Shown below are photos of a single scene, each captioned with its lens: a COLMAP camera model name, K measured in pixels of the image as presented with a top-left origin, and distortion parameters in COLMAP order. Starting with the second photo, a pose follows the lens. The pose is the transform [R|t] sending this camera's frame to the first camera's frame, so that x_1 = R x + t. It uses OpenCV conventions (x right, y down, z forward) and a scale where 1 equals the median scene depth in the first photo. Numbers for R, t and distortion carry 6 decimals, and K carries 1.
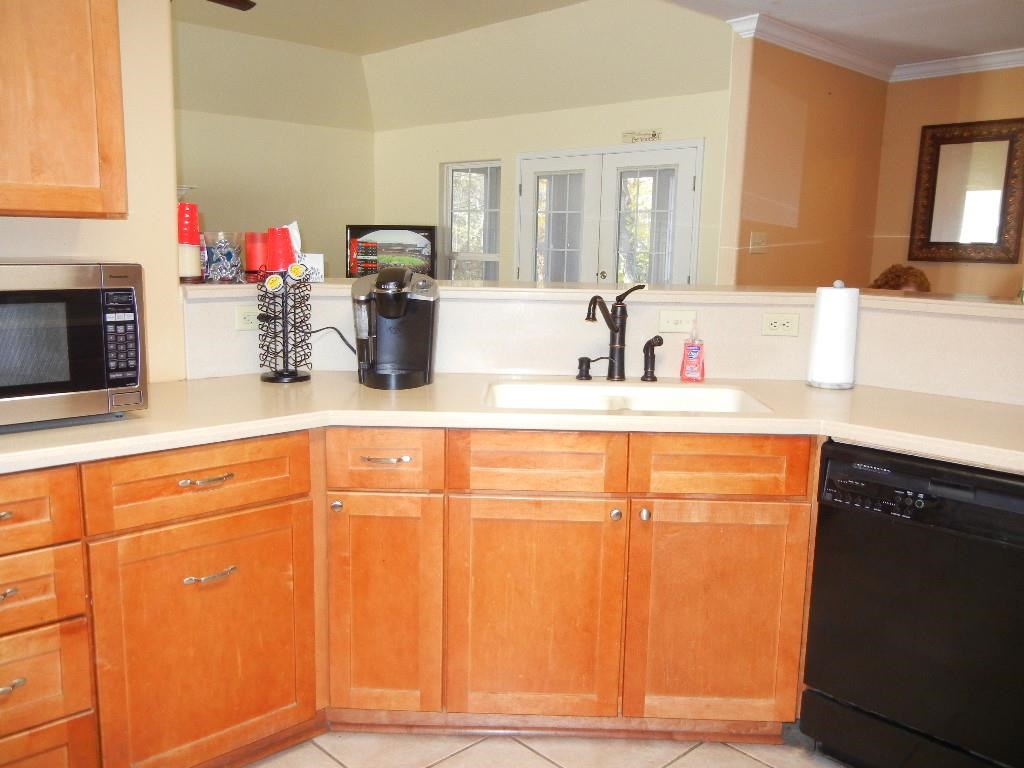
lens RADIAL K [[879.2, 0, 510.2], [0, 879.2, 386.1], [0, 0, 1]] dist [-0.004473, 0.010584]
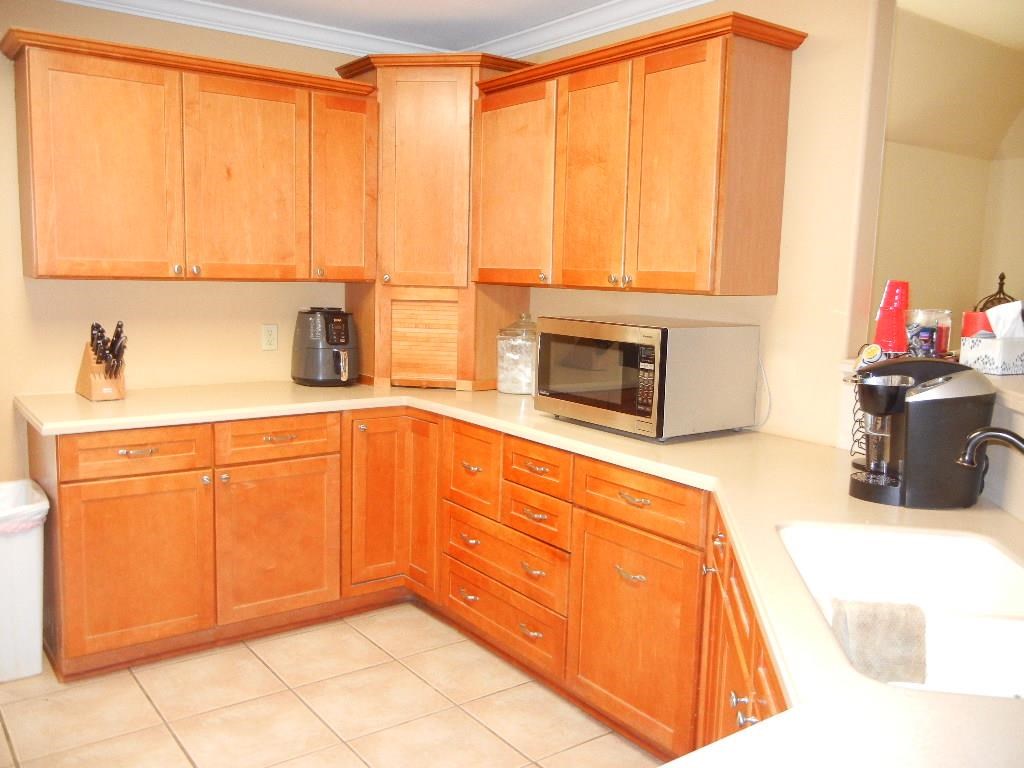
lens RADIAL K [[879.2, 0, 510.2], [0, 879.2, 386.1], [0, 0, 1]] dist [-0.004473, 0.010584]
pose [[-0.124541, 0.113957, -0.985649, 0.917883], [-0.185117, 0.973272, 0.135917, -0.192537], [0.974793, 0.199388, -0.100117, 0.928871]]
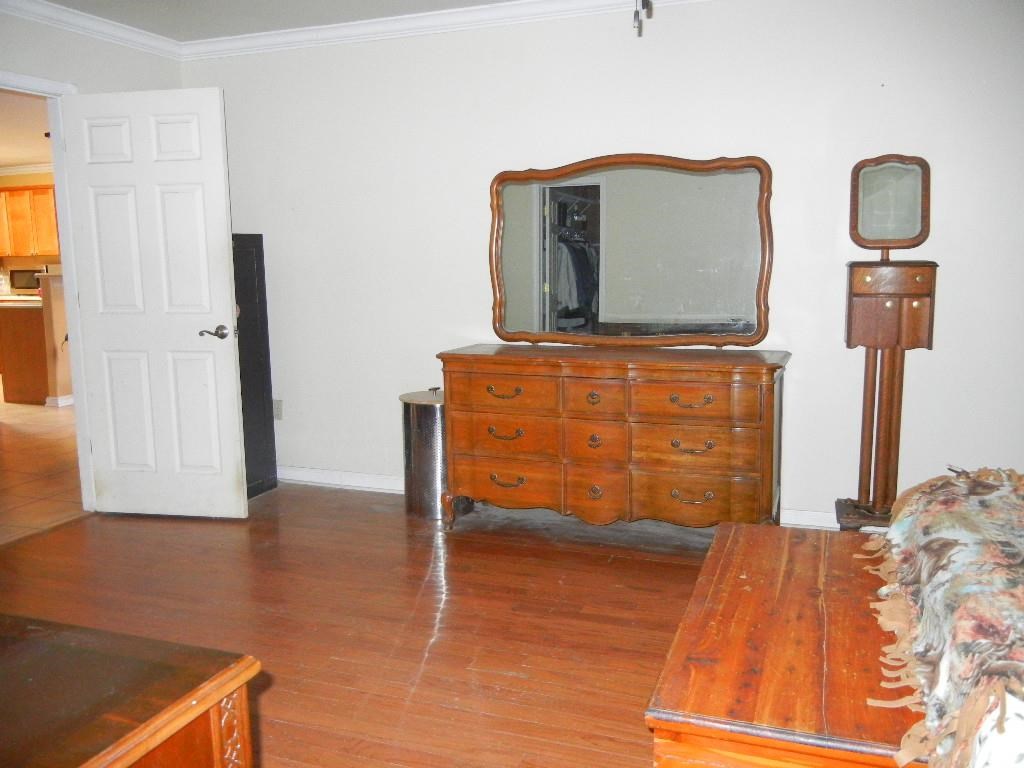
lens RADIAL K [[879.2, 0, 510.2], [0, 879.2, 386.1], [0, 0, 1]] dist [-0.004473, 0.010584]
pose [[0.436706, 0.114539, -0.892283, 5.001421], [-0.120647, 0.990358, 0.068080, -0.118437], [0.891477, 0.077920, 0.446314, 1.156535]]
